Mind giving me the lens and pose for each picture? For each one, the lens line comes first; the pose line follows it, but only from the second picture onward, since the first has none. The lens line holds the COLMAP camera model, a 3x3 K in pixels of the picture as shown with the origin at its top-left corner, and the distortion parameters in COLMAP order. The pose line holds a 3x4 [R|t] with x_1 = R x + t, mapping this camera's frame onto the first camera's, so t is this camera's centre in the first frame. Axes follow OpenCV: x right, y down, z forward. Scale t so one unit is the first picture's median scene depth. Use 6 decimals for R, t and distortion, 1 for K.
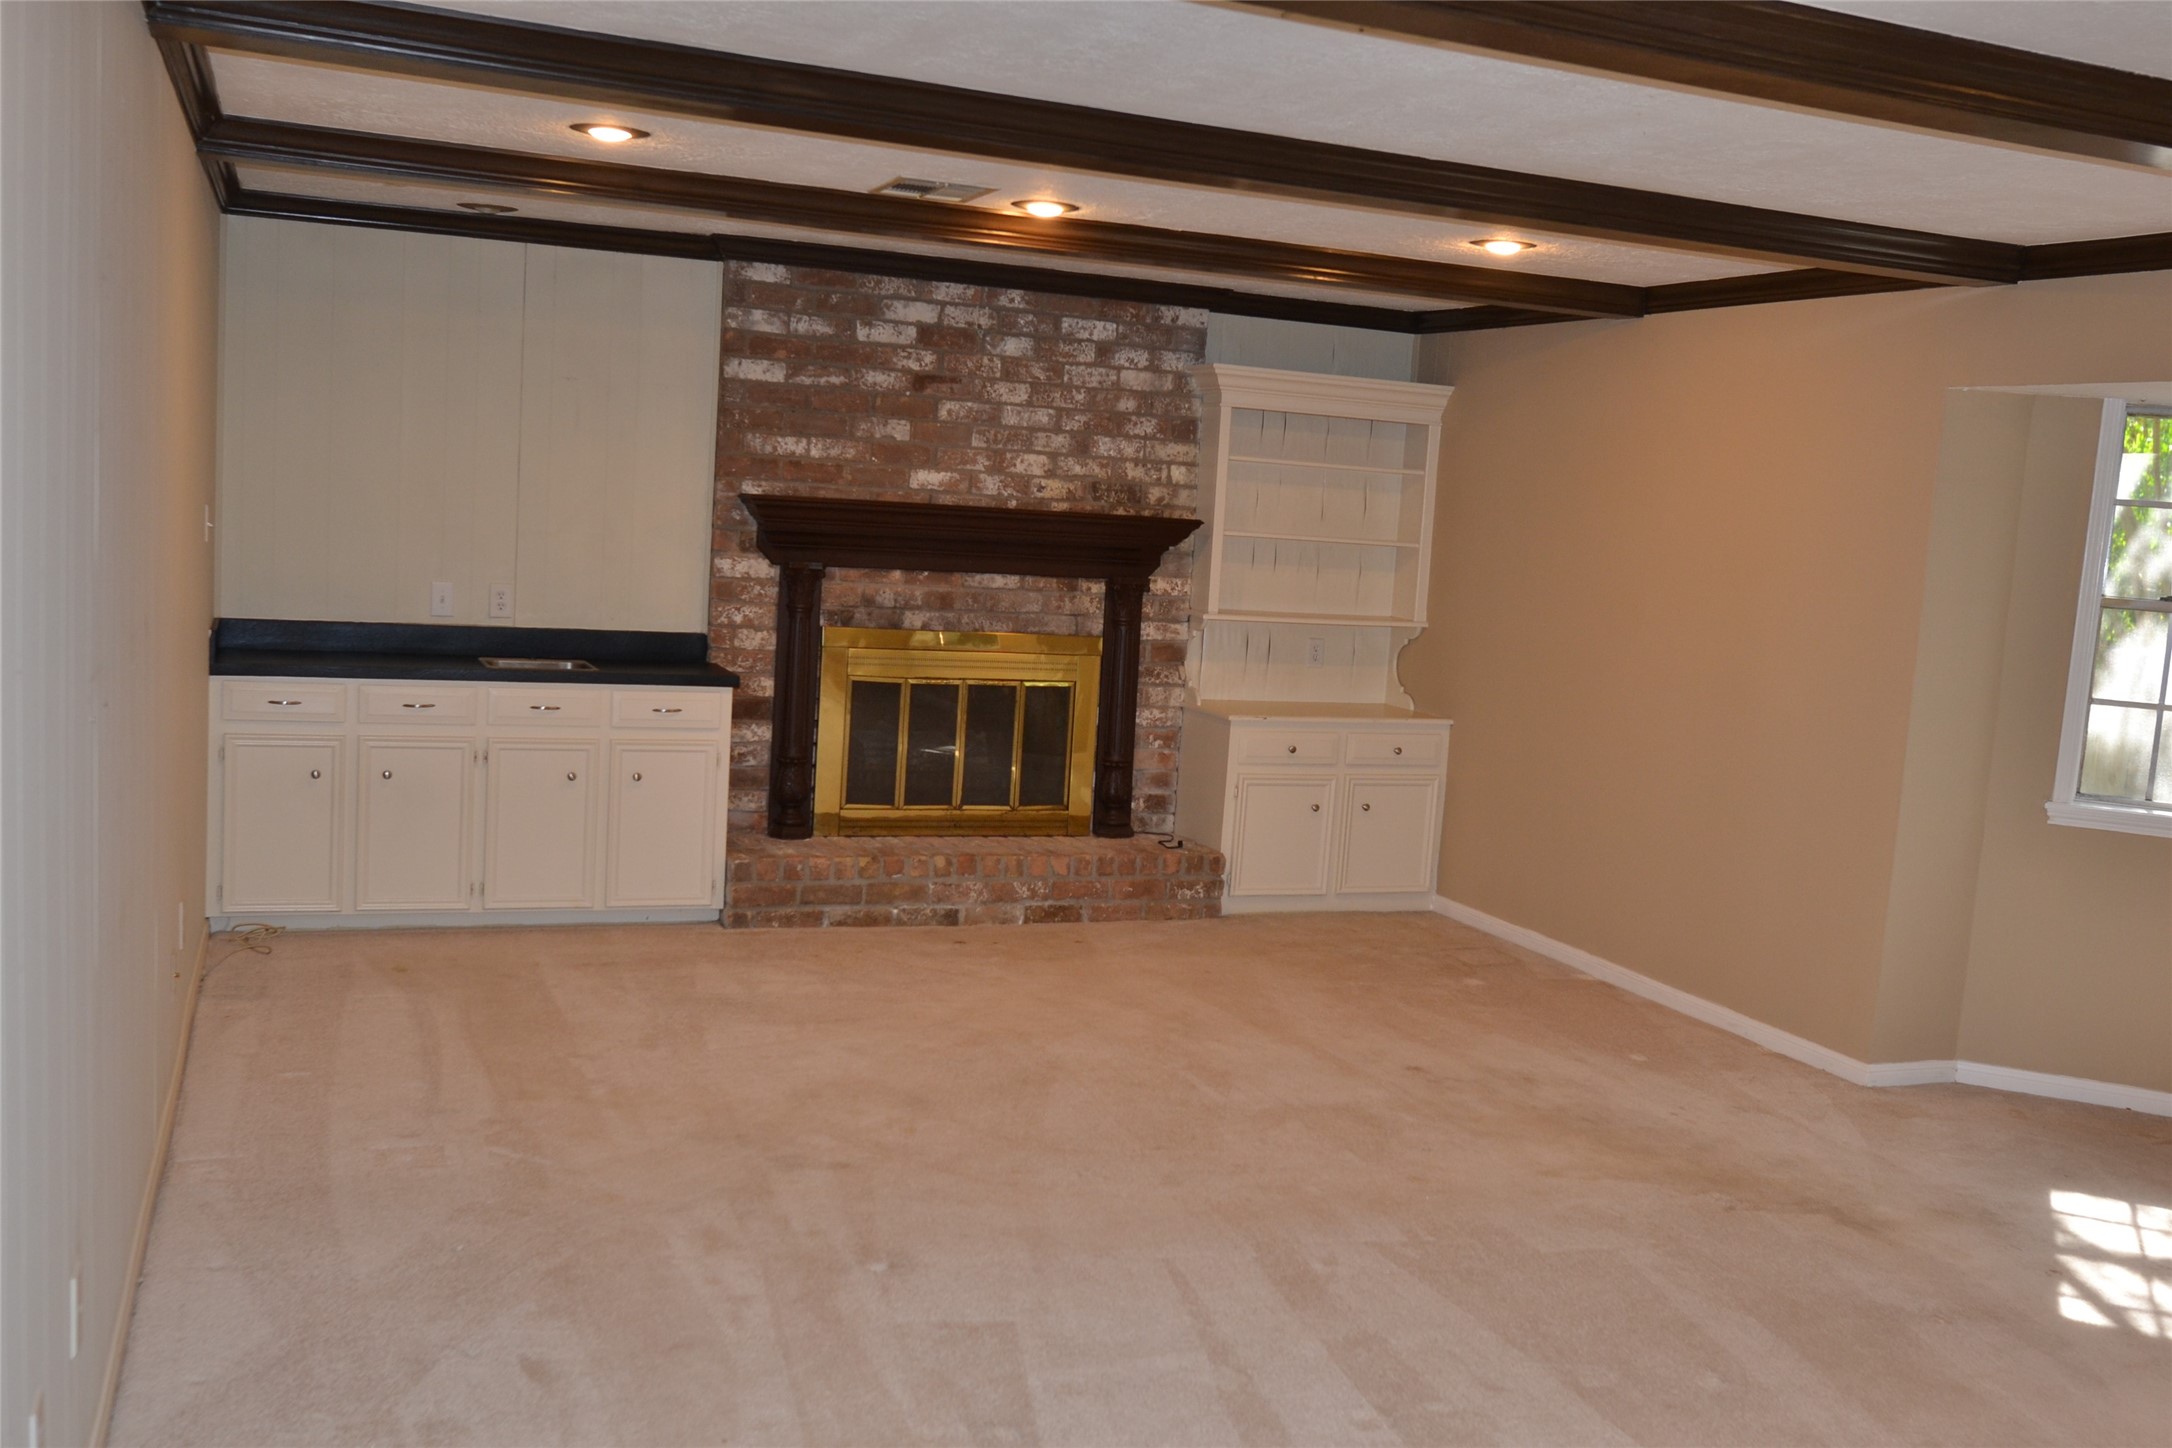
lens RADIAL K [[1954.2, 0, 1076.1], [0, 1954.2, 705.5], [0, 0, 1]] dist [-0.040014, 0.019601]
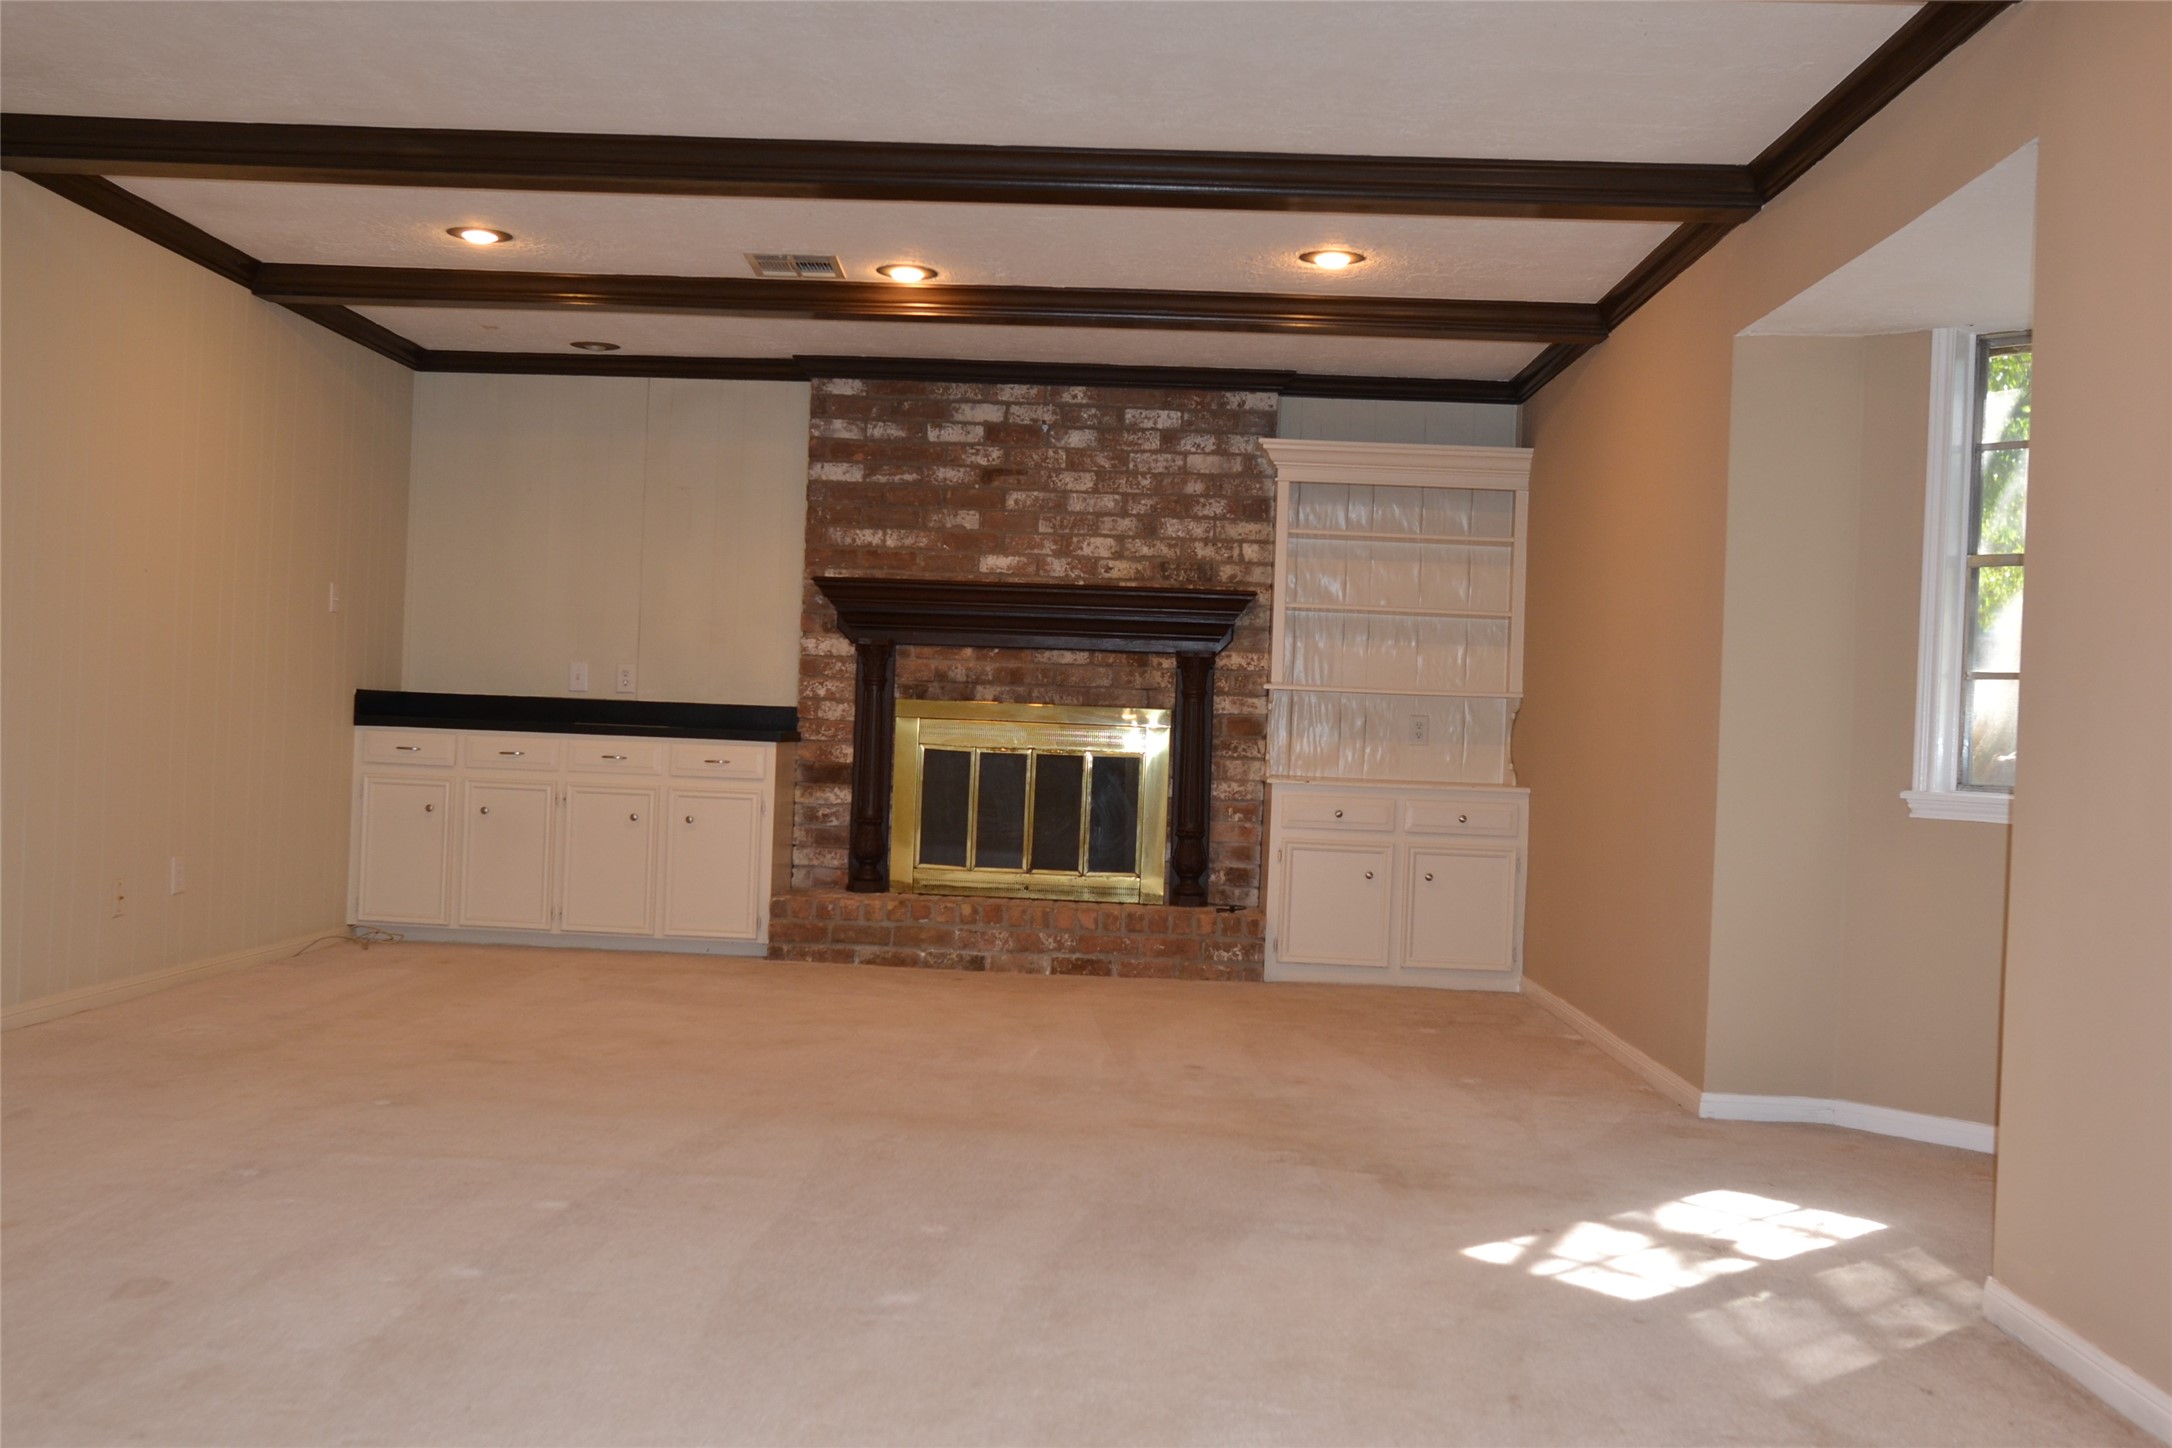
lens RADIAL K [[1954.2, 0, 1096.8], [0, 1954.2, 717.8], [0, 0, 1]] dist [-0.040014, 0.019601]
pose [[0.915794, -0.031036, -0.400448, 0.420914], [-0.023218, 0.991252, -0.129923, 0.112289], [0.400977, 0.128280, 0.907062, 0.052285]]
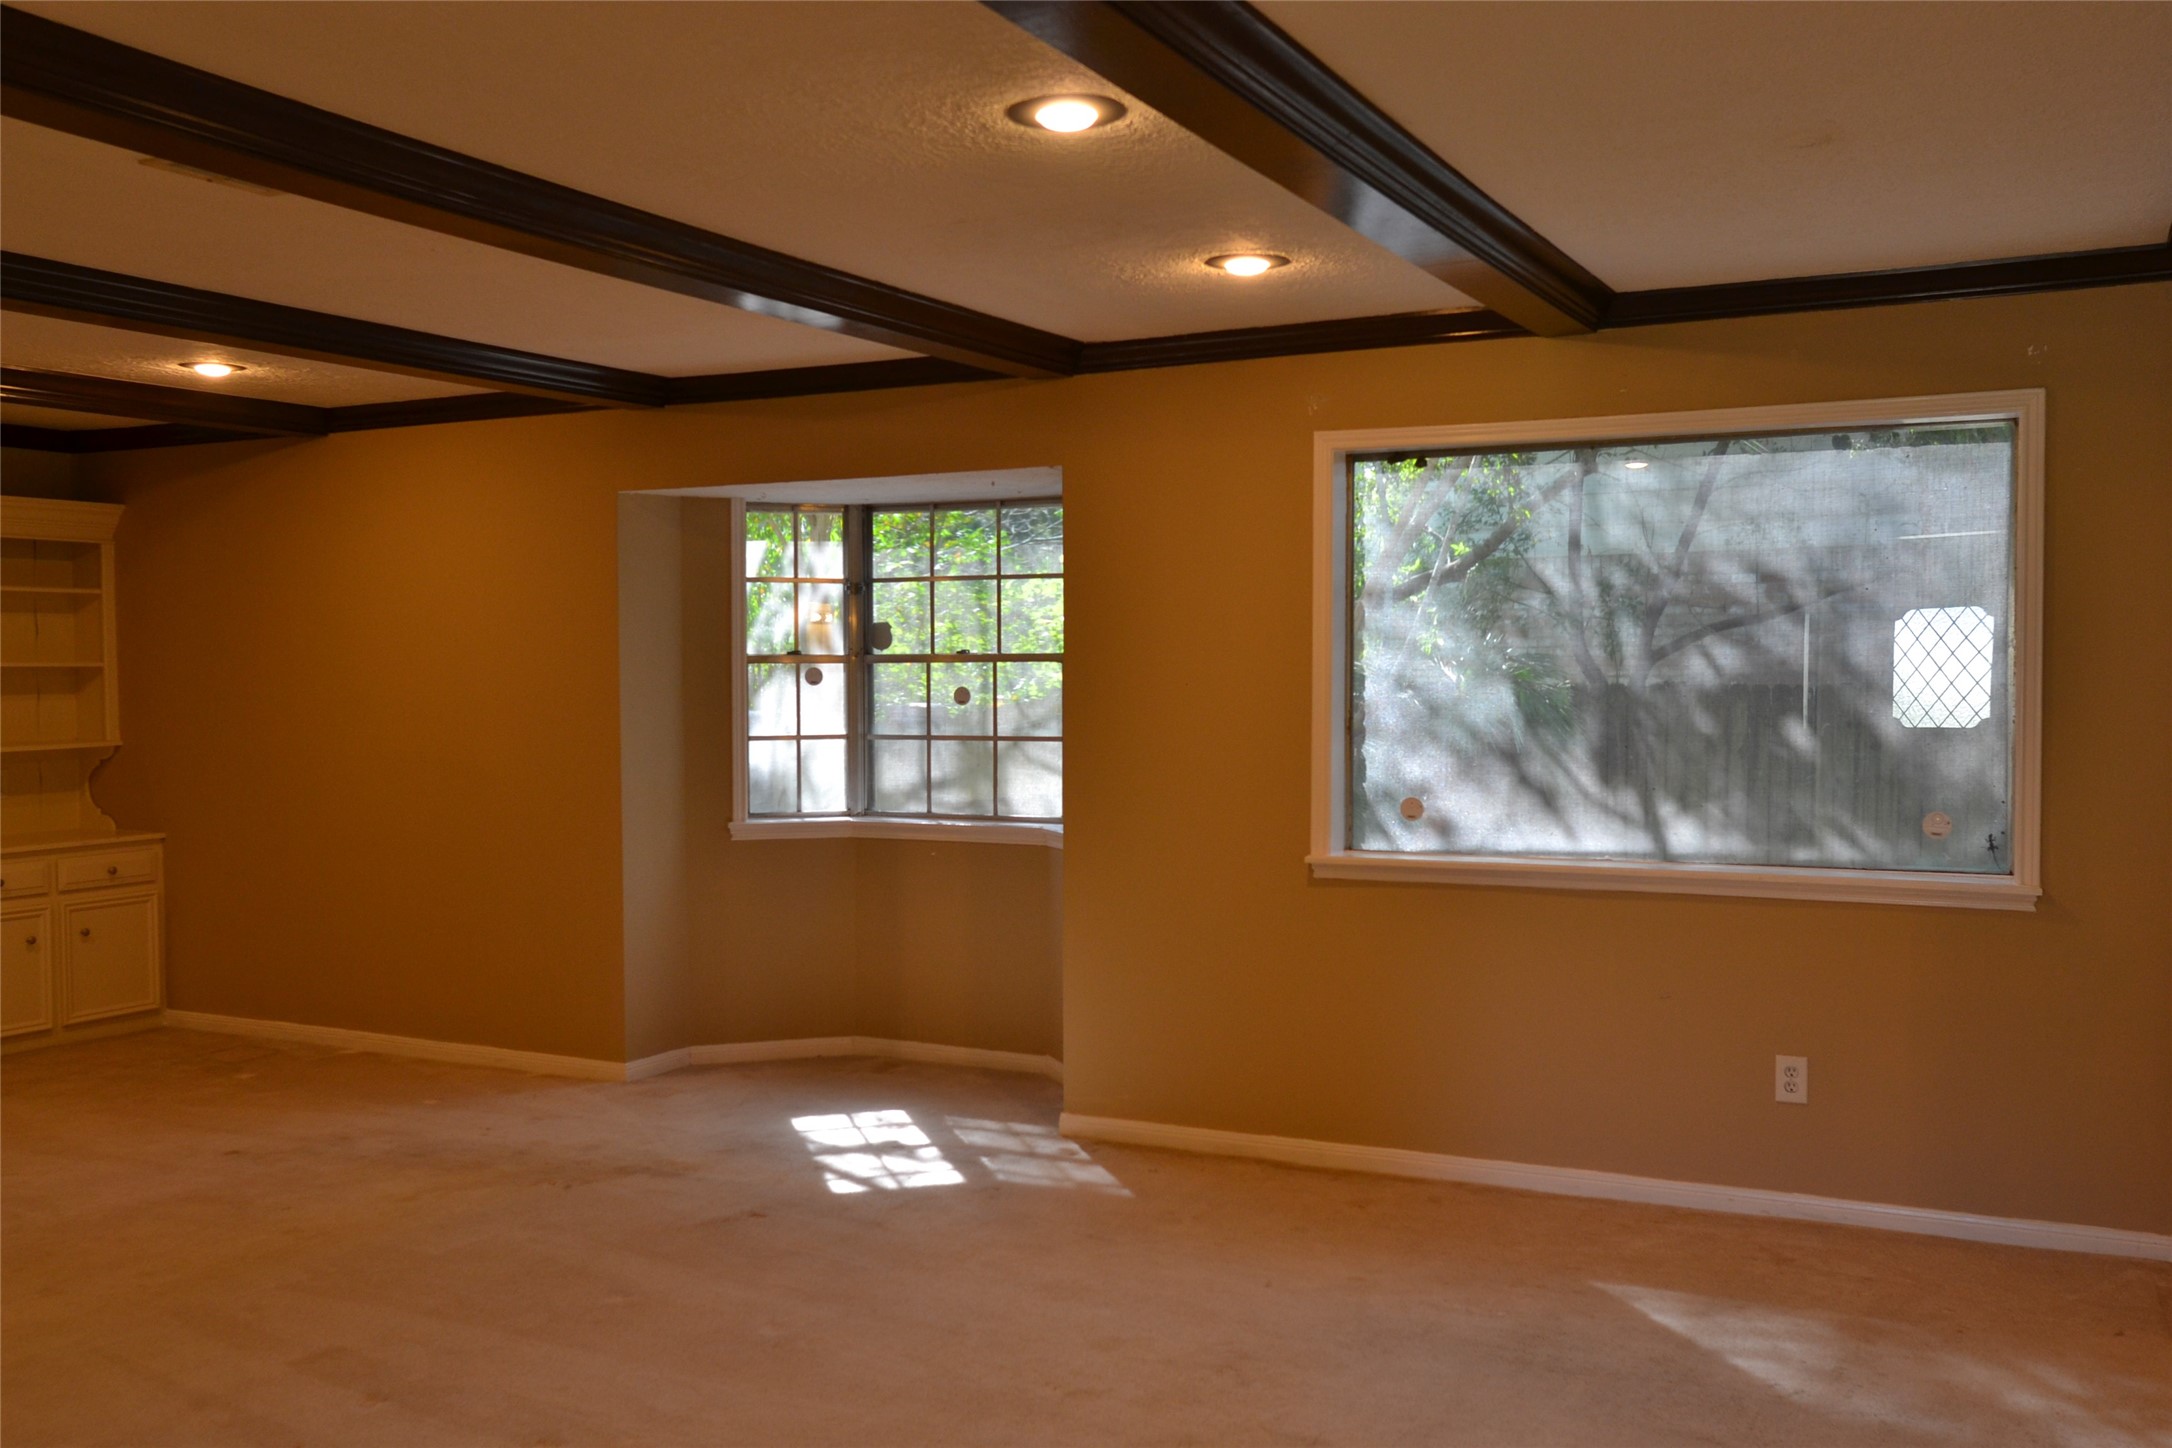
lens RADIAL K [[1954.2, 0, 1096.0], [0, 1954.2, 736.8], [0, 0, 1]] dist [-0.040014, 0.019601]
pose [[0.744427, -0.098158, 0.660449, -0.114920], [0.126291, 0.991980, 0.005082, 0.015118], [-0.655651, 0.079626, 0.750854, -0.075604]]
